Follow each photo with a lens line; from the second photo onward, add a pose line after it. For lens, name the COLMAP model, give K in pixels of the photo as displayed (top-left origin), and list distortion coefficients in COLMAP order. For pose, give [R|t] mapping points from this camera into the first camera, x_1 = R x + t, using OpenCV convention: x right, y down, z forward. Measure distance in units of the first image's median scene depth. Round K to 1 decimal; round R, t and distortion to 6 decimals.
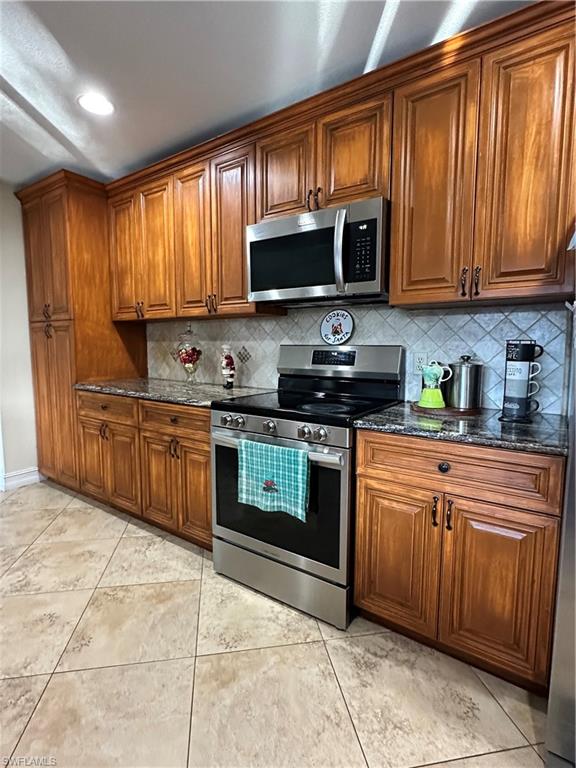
lens RADIAL K [[392.8, 0, 288.0], [0, 392.8, 384.0], [0, 0, 1]] dist [0.000158, 0.000443]
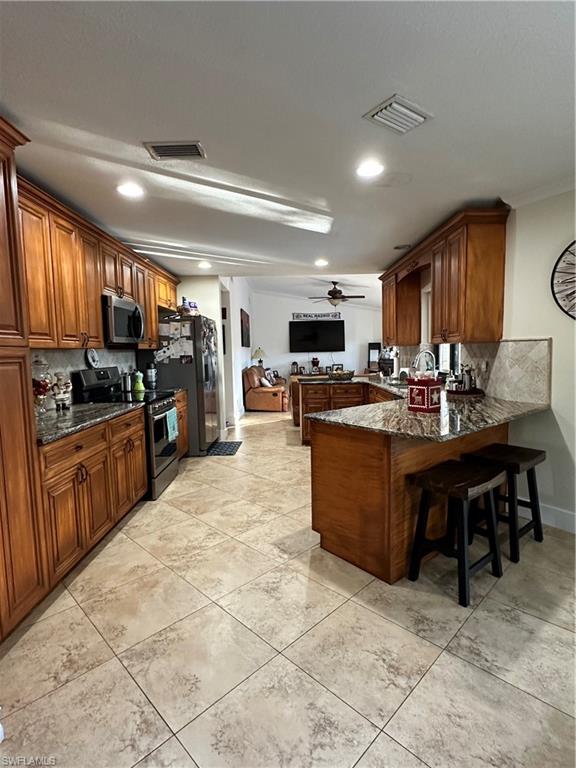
lens RADIAL K [[392.8, 0, 288.0], [0, 392.8, 384.0], [0, 0, 1]] dist [0.000158, 0.000443]
pose [[-0.582142, -0.060572, 0.810828, -1.587157], [0.104123, 0.983457, 0.148224, -0.179688], [-0.806393, 0.170713, -0.566205, 1.197024]]
